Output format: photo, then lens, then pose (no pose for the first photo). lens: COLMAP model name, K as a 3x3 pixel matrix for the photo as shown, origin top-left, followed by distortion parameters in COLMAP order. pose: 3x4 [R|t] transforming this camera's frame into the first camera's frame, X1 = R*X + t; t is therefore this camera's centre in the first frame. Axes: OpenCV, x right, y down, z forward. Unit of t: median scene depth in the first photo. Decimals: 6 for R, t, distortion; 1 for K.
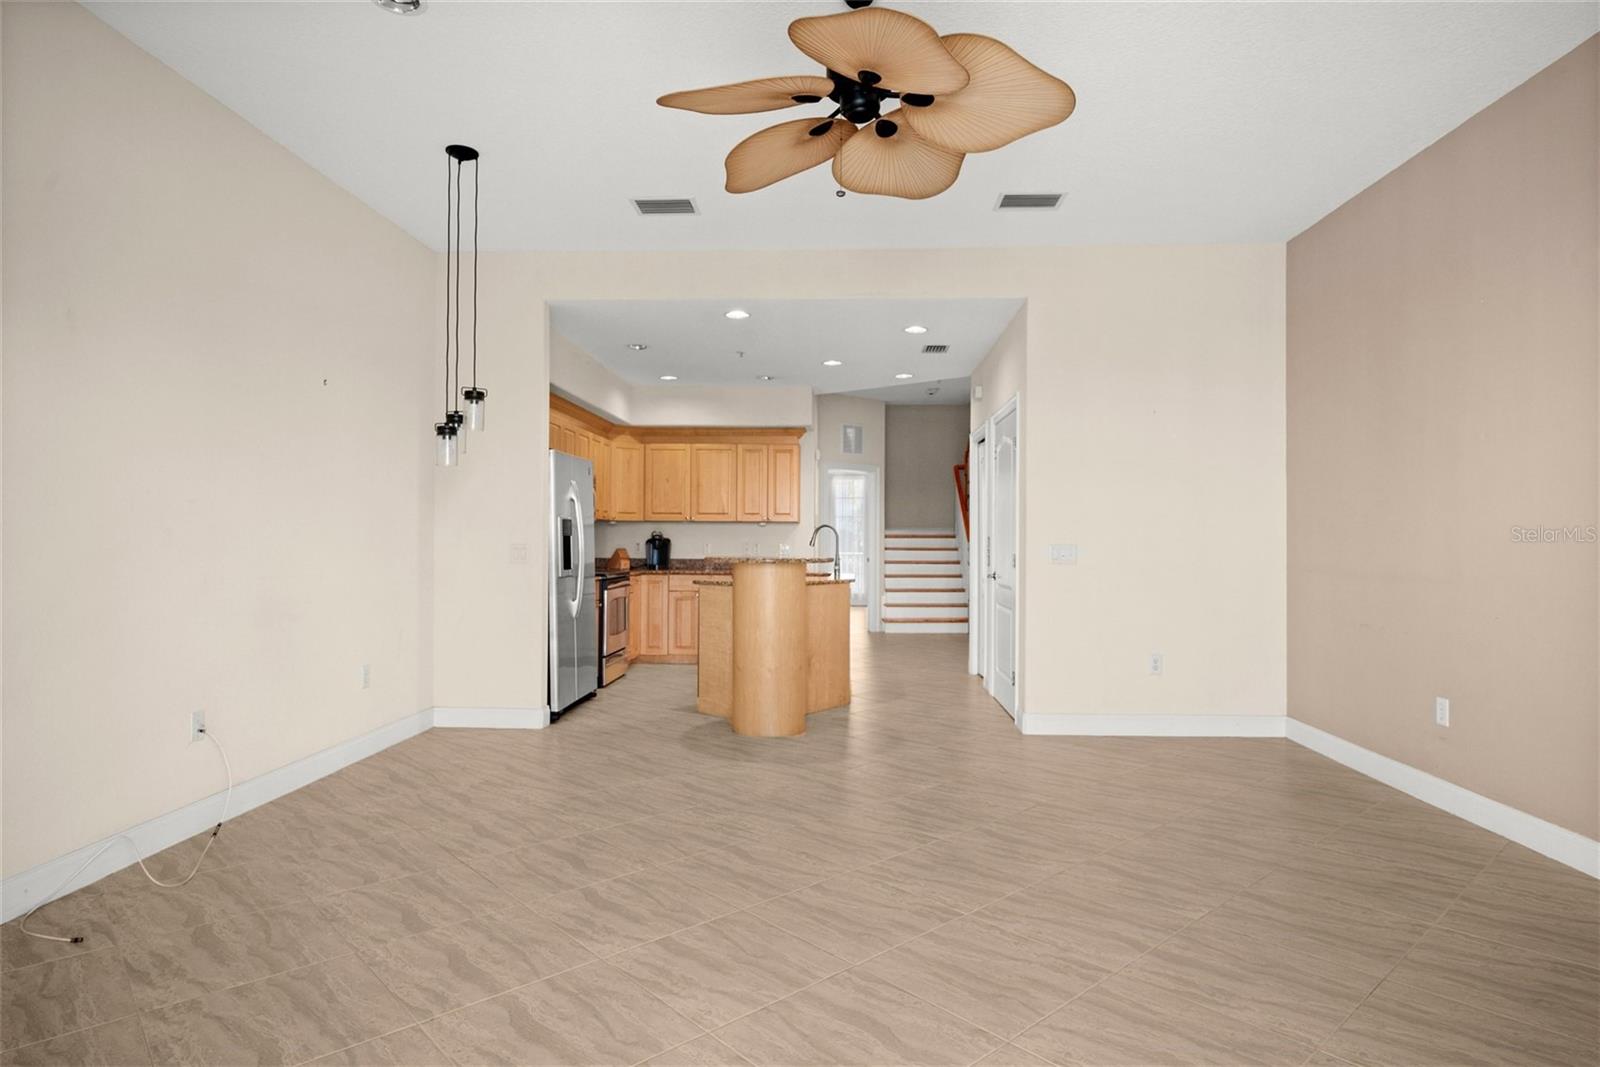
lens RADIAL K [[898.8, 0, 800.0], [0, 898.8, 533.5], [0, 0, 1]] dist [0.000196, -0.000011]
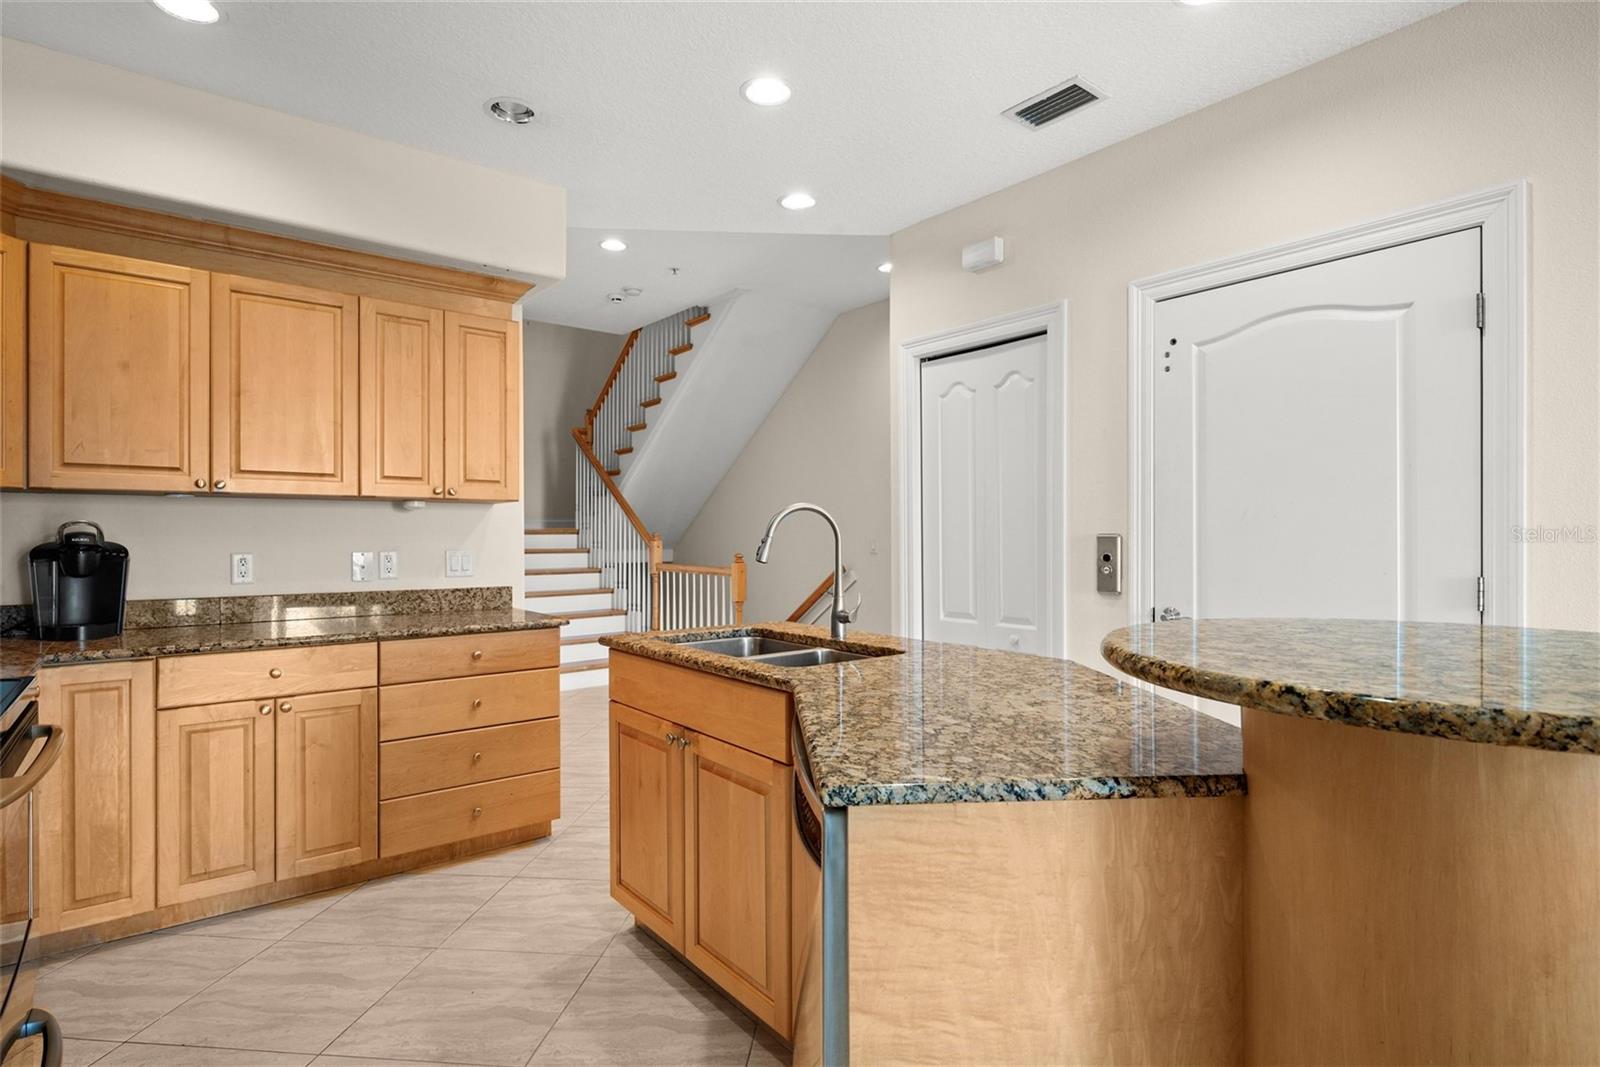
lens RADIAL K [[813.4, 0, 793.4], [0, 813.4, 539.2], [0, 0, 1]] dist [0.003636, 0.001274]
pose [[0.758226, -0.007786, 0.651945, -0.156456], [-0.002379, 0.999889, 0.014708, -0.000865], [-0.651987, -0.012703, 0.758123, 0.610855]]
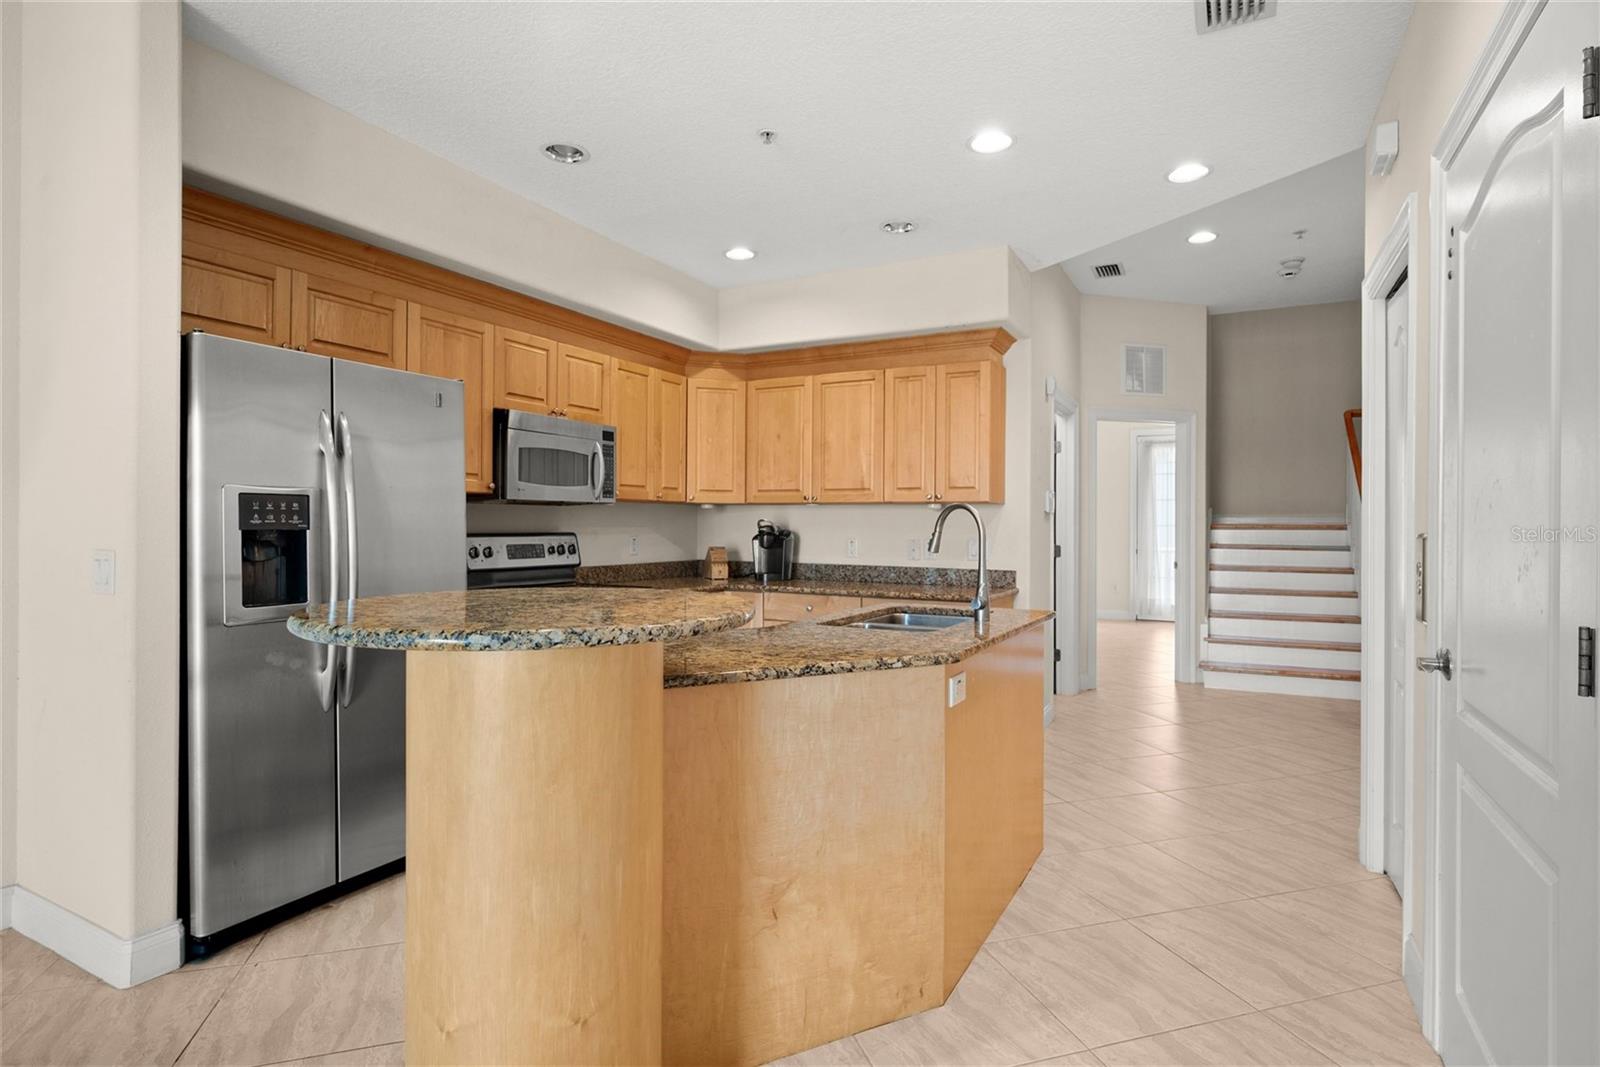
lens RADIAL K [[803.2, 0, 809.5], [0, 803.2, 526.7], [0, 0, 1]] dist [-0.002678, 0.000178]
pose [[0.906938, 0.001416, -0.421262, 0.103634], [0.001334, 0.999980, 0.006233, -0.001070], [0.421262, -0.006215, 0.906918, 0.508824]]
